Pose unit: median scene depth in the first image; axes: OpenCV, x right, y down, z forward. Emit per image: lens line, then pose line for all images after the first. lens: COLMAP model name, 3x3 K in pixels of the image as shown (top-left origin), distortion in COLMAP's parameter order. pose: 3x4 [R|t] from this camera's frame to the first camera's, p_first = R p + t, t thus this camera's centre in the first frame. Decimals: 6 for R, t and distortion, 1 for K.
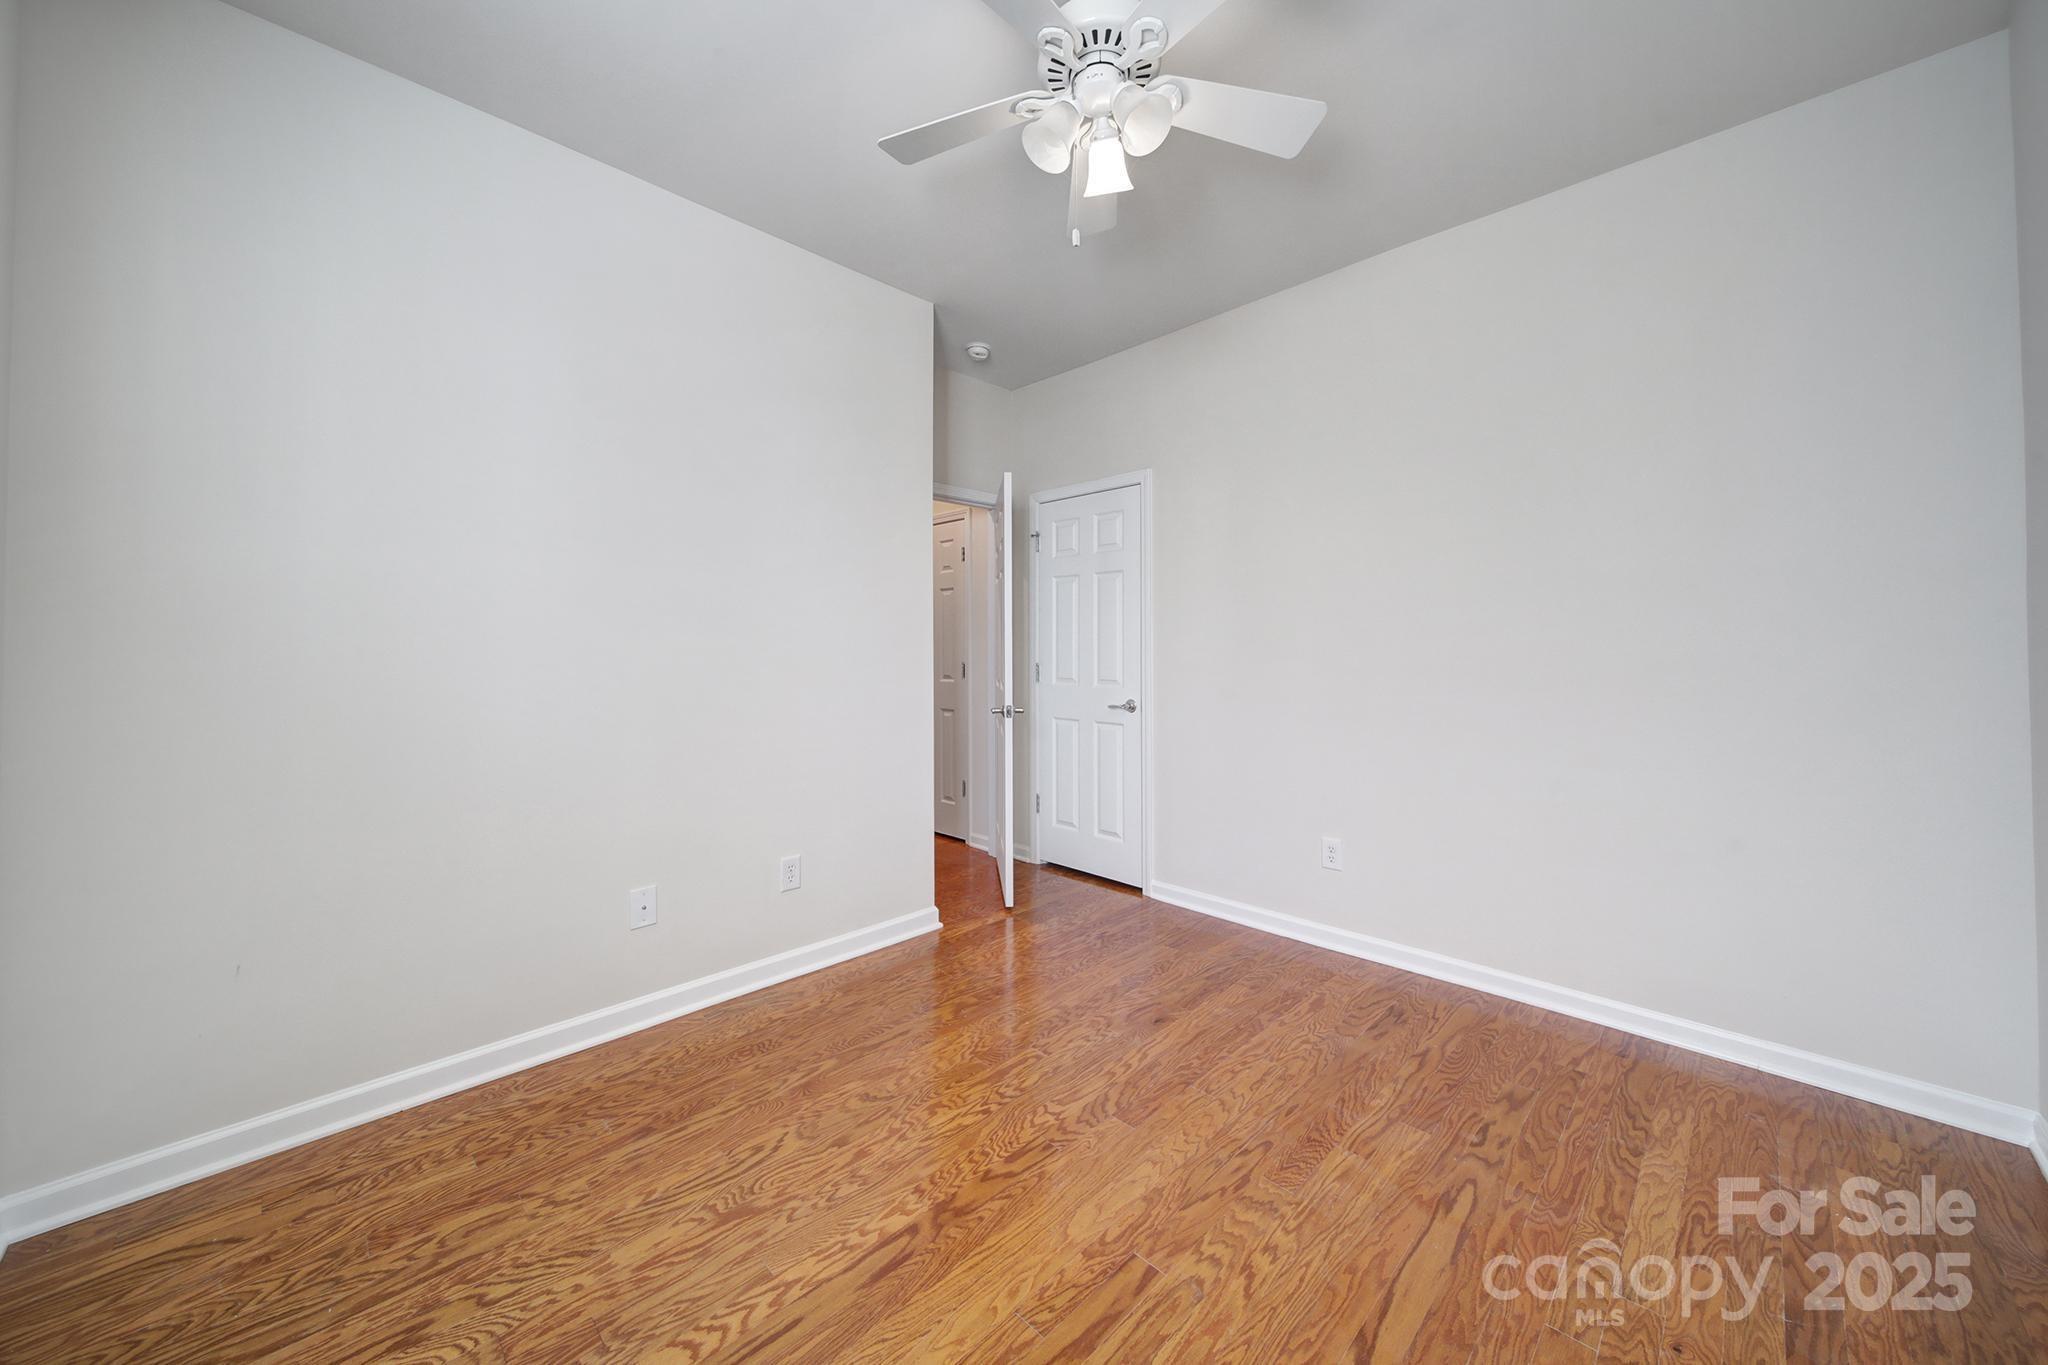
lens RADIAL K [[718.8, 0, 1017.5], [0, 718.8, 662.8], [0, 0, 1]] dist [-0.001442, -0.000105]
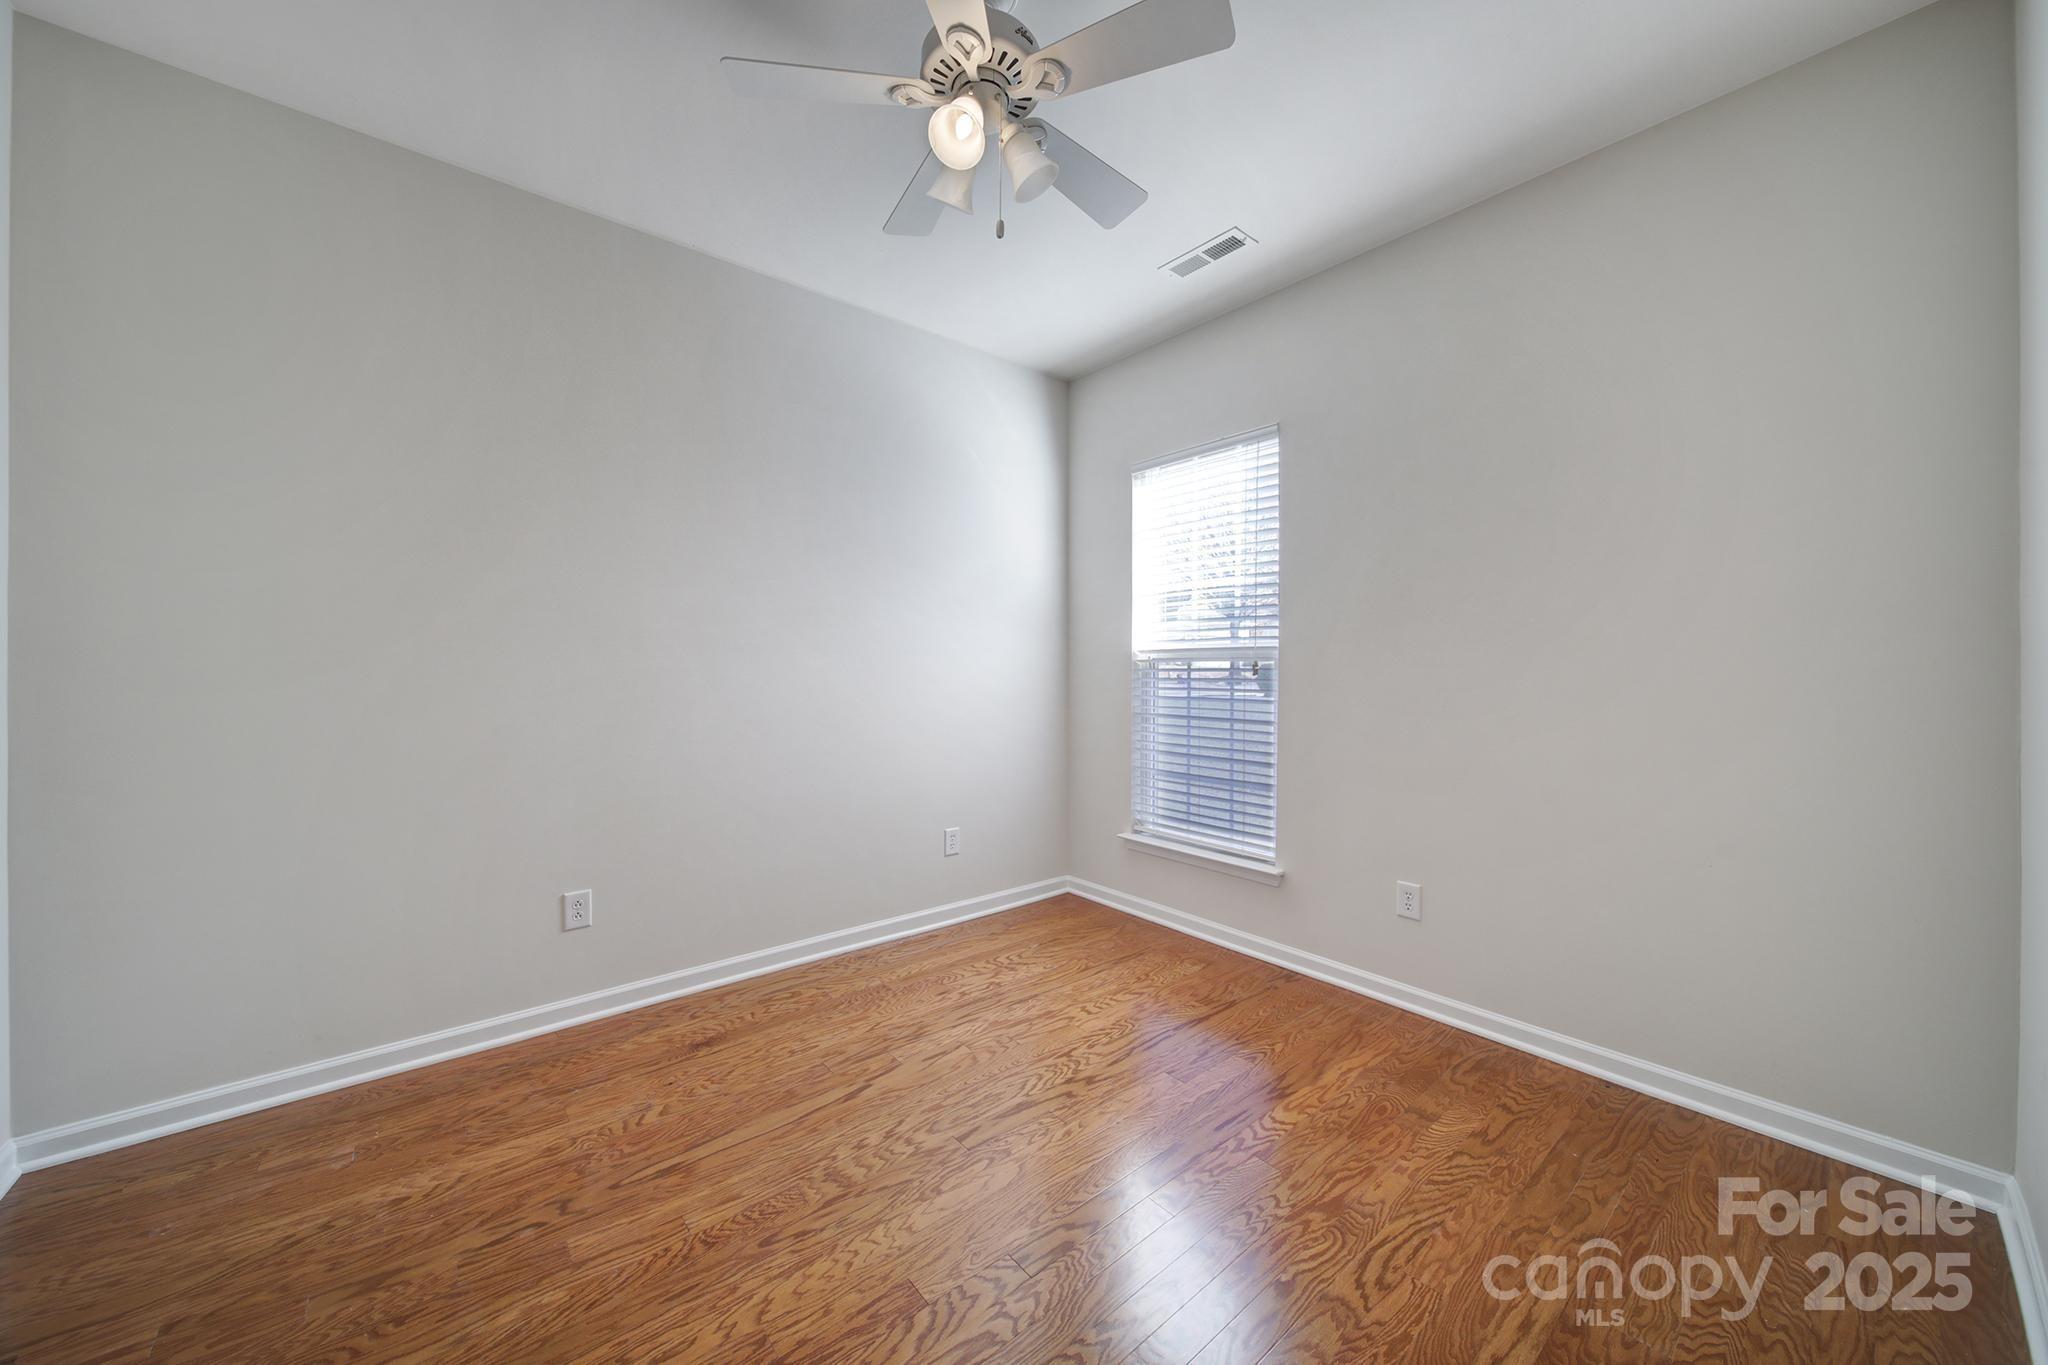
lens RADIAL K [[718.8, 0, 1028.4], [0, 718.8, 670.9], [0, 0, 1]] dist [-0.001442, -0.000105]
pose [[-0.997133, -0.001184, 0.075660, -0.029570], [0.000382, 0.999786, 0.020670, -0.029561], [-0.075669, 0.020639, -0.996919, 2.024947]]
